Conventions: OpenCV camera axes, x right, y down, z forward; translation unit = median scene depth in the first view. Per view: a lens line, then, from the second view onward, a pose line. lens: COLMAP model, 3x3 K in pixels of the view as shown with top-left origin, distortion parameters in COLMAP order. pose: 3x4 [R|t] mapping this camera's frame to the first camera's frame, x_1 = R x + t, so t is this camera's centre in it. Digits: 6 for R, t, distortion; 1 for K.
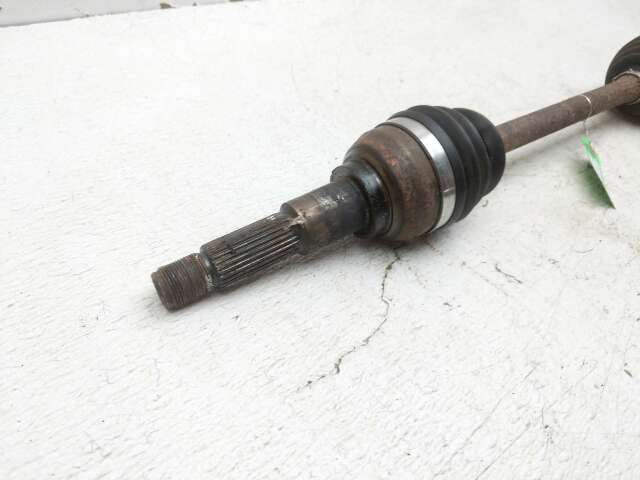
lens RADIAL K [[508.1, 0, 320.0], [0, 508.1, 240.0], [0, 0, 1]] dist [0.009215, -0.006921]
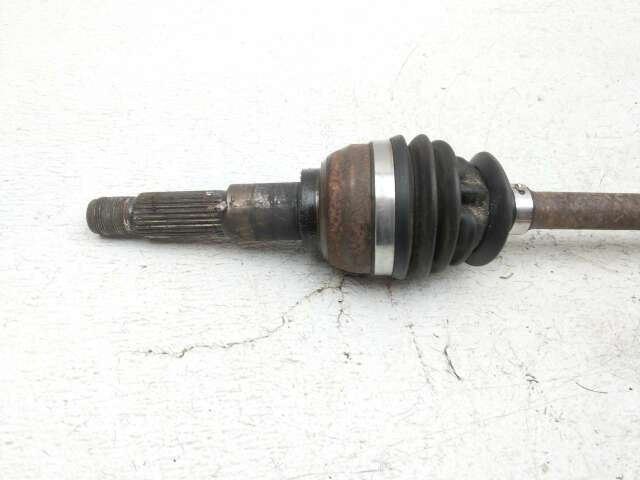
lens RADIAL K [[508.1, 0, 320.0], [0, 508.1, 240.0], [0, 0, 1]] dist [0.009215, -0.006921]
pose [[0.816829, 0.408729, -0.407101, 0.527401], [-0.366833, 0.912653, 0.180270, -0.218791], [0.445224, 0.002089, 0.895417, 0.184130]]
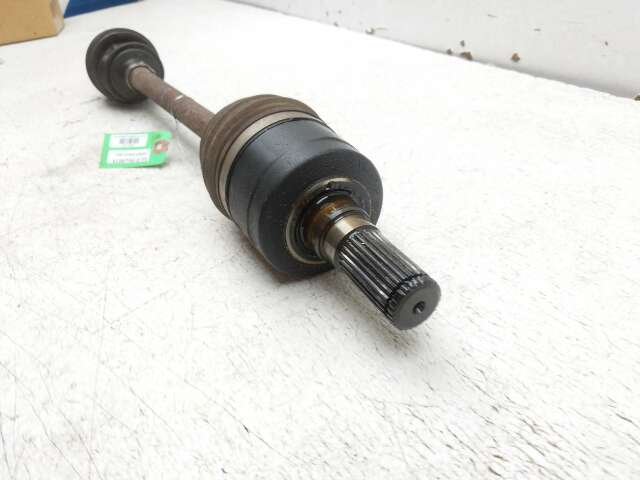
lens RADIAL K [[508.1, 0, 320.0], [0, 508.1, 240.0], [0, 0, 1]] dist [0.009215, -0.006921]
pose [[-0.094867, 0.422610, -0.901333, 2.302918], [-0.651370, 0.658340, 0.377235, -0.988010], [0.752807, 0.622888, 0.212821, 1.772300]]
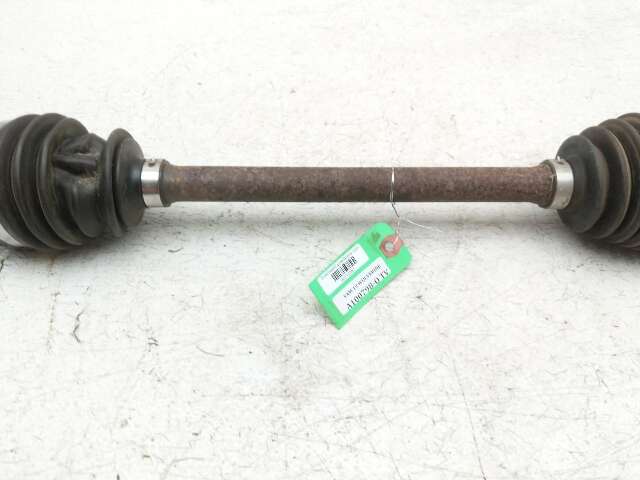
lens RADIAL K [[500.8, 0, 319.5], [0, 500.8, 232.0], [0, 0, 1]] dist [0.010333, -0.047142]
pose [[0.793495, 0.368078, -0.484649, 1.239199], [-0.342653, 0.928353, 0.144048, -0.410675], [0.502946, 0.051764, 0.862766, 0.535188]]
